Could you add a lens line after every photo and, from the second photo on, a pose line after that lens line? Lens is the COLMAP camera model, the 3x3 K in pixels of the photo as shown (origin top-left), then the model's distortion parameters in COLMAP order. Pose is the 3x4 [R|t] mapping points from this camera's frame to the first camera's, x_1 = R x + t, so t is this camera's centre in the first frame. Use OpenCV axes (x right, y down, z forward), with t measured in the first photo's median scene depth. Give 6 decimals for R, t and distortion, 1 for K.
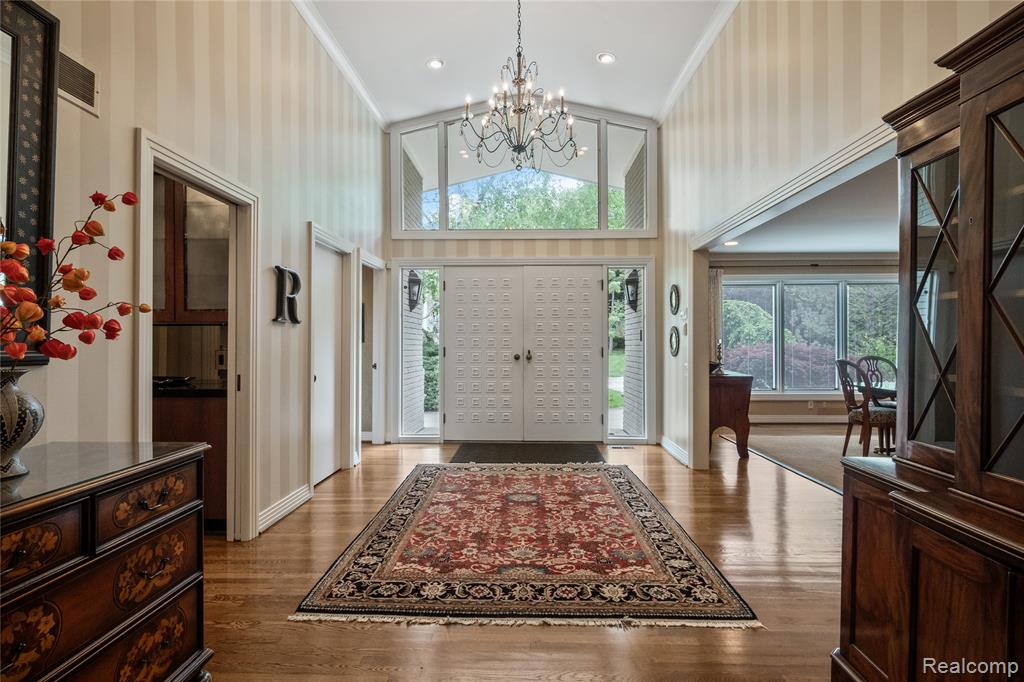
lens RADIAL K [[525.3, 0, 511.9], [0, 525.3, 342.8], [0, 0, 1]] dist [0.001737, 0.001697]
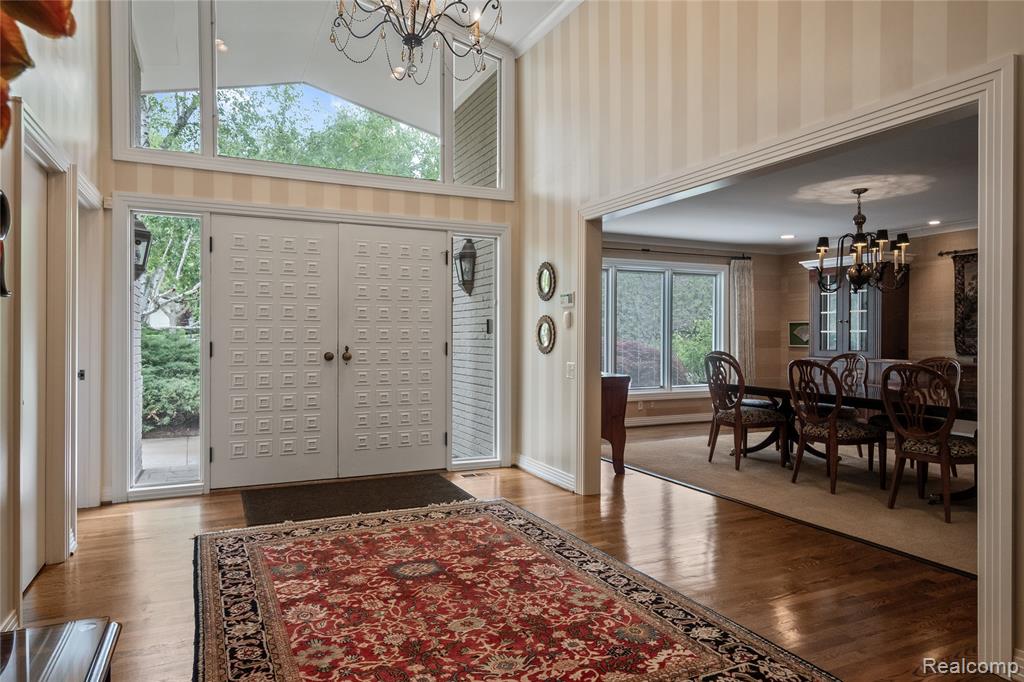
lens RADIAL K [[647.2, 0, 513.6], [0, 647.2, 342.7], [0, 0, 1]] dist [0.001913, 0.002552]
pose [[0.890107, -0.001149, 0.455751, -0.197808], [-0.004536, 0.999925, 0.011380, -0.001523], [-0.455730, -0.012196, 0.890035, 0.177498]]
